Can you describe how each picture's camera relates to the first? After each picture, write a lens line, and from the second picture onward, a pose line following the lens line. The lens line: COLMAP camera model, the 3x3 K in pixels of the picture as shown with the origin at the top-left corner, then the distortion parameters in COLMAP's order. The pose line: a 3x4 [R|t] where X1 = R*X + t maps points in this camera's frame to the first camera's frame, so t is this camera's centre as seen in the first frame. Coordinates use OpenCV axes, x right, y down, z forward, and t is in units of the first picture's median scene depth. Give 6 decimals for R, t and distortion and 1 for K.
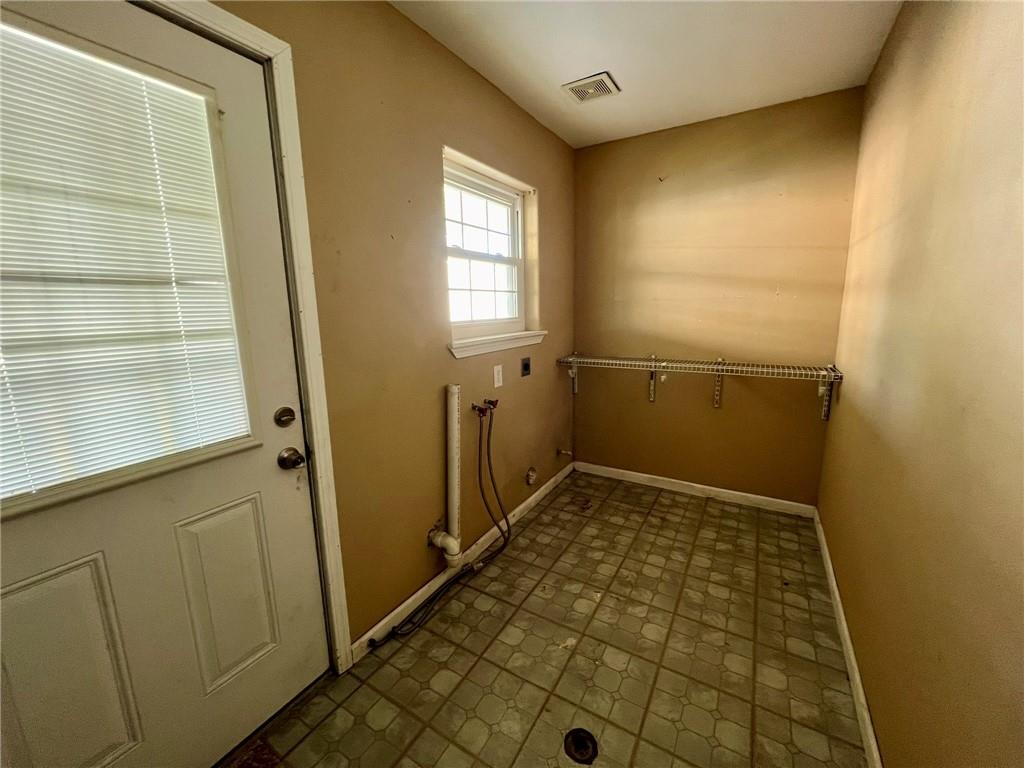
lens RADIAL K [[410.7, 0, 511.9], [0, 410.7, 381.7], [0, 0, 1]] dist [-0.002730, 0.001017]
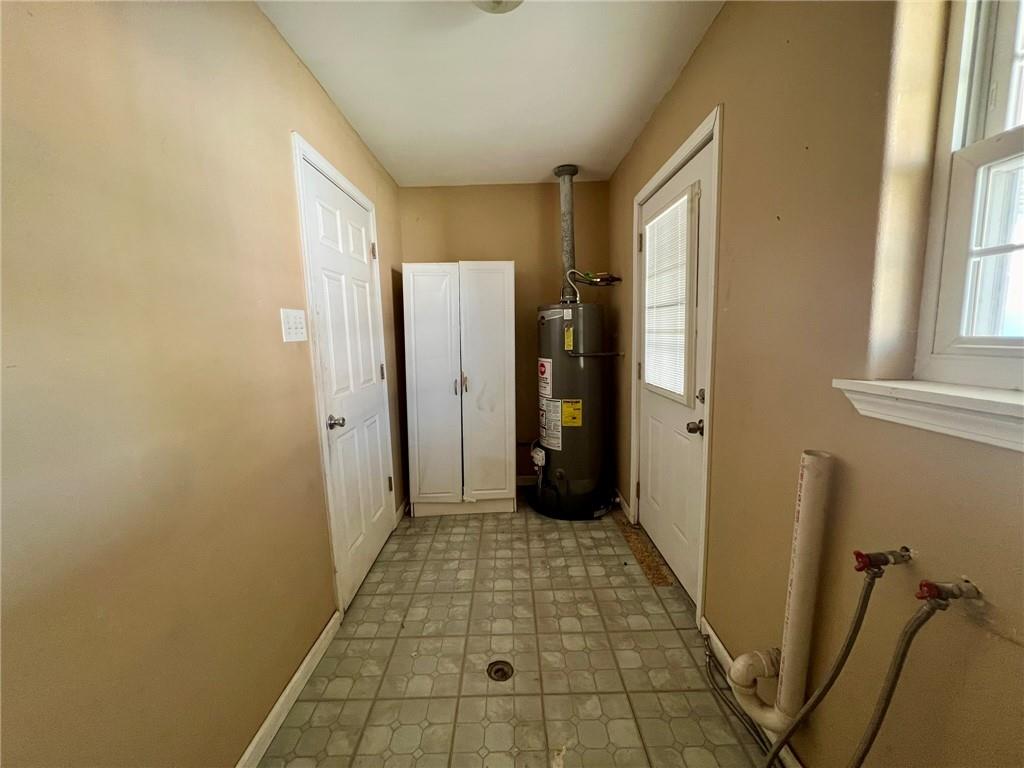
lens RADIAL K [[410.7, 0, 512.0], [0, 410.7, 384.5], [0, 0, 1]] dist [-0.002730, 0.001017]
pose [[-0.852539, 0.111861, -0.510554, 0.608557], [-0.046888, 0.956522, 0.287867, -0.284289], [0.520557, 0.269356, -0.810227, 1.607400]]
